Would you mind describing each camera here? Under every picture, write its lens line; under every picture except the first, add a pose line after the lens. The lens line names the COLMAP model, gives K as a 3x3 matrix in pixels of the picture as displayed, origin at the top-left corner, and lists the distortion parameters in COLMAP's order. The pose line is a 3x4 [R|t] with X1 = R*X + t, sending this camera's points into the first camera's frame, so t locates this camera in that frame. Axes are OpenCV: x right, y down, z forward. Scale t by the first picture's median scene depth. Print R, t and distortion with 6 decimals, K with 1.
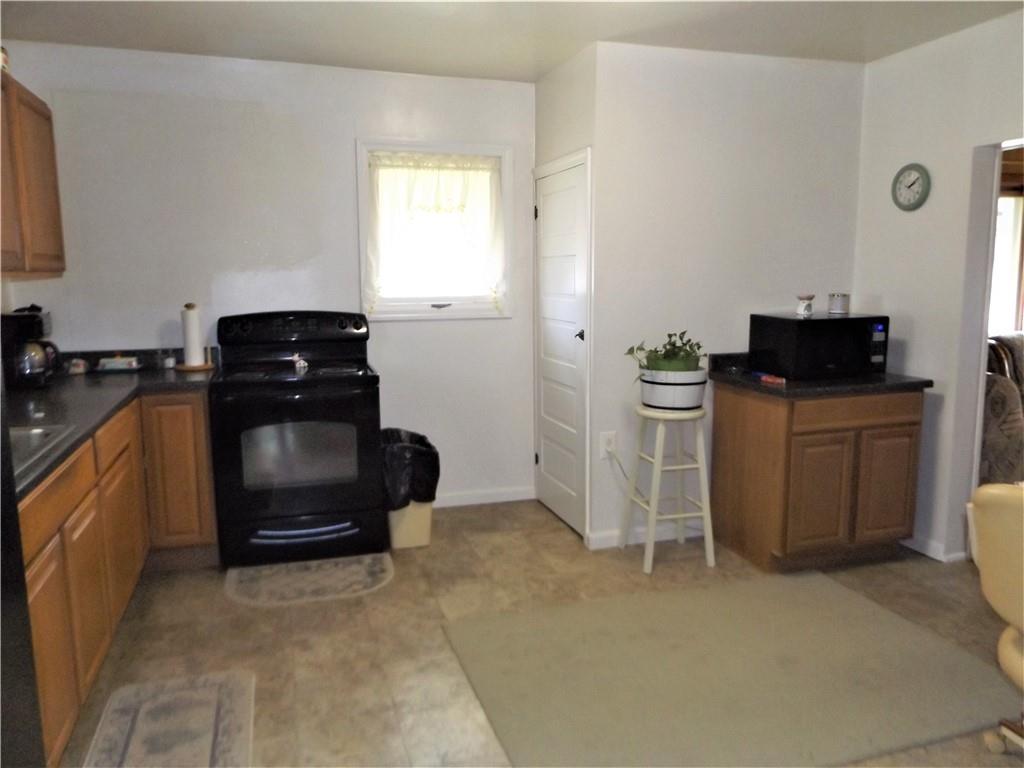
lens RADIAL K [[767.4, 0, 512.0], [0, 767.4, 384.0], [0, 0, 1]] dist [-0.009196, -0.002317]
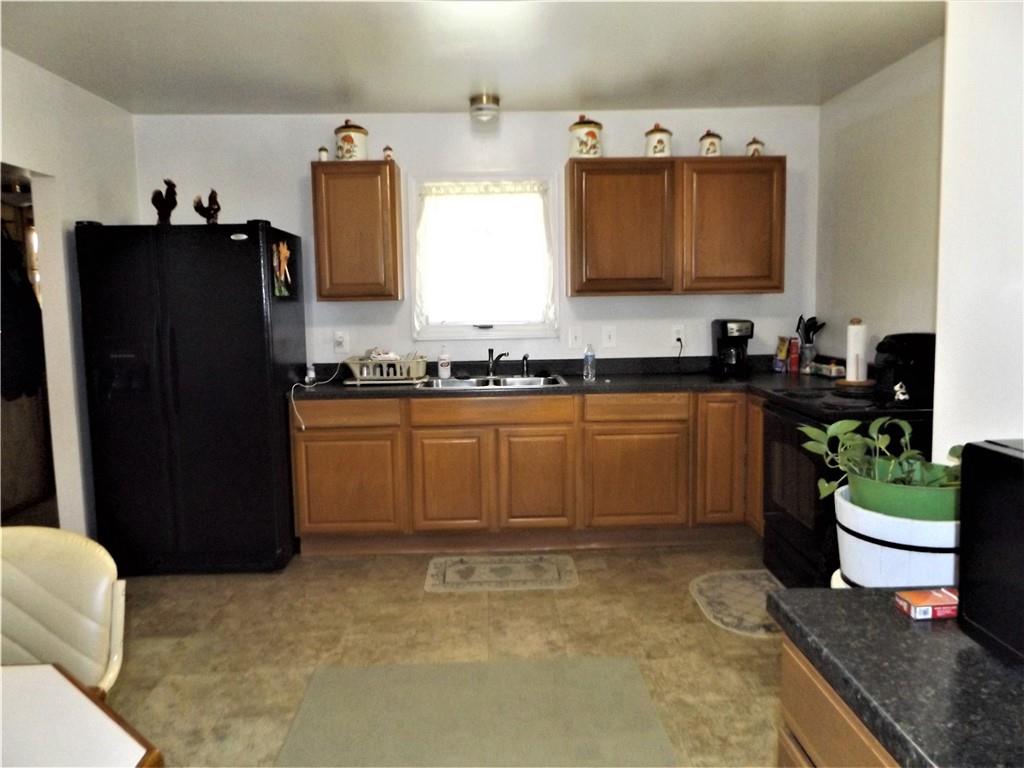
lens RADIAL K [[744.1, 0, 512.0], [0, 744.1, 384.0], [0, 0, 1]] dist [0.001655, 0.000442]
pose [[-0.275832, 0.121741, -0.953465, 0.820387], [-0.114070, 0.980791, 0.158230, -0.159452], [0.954413, 0.152407, -0.256646, 1.054248]]
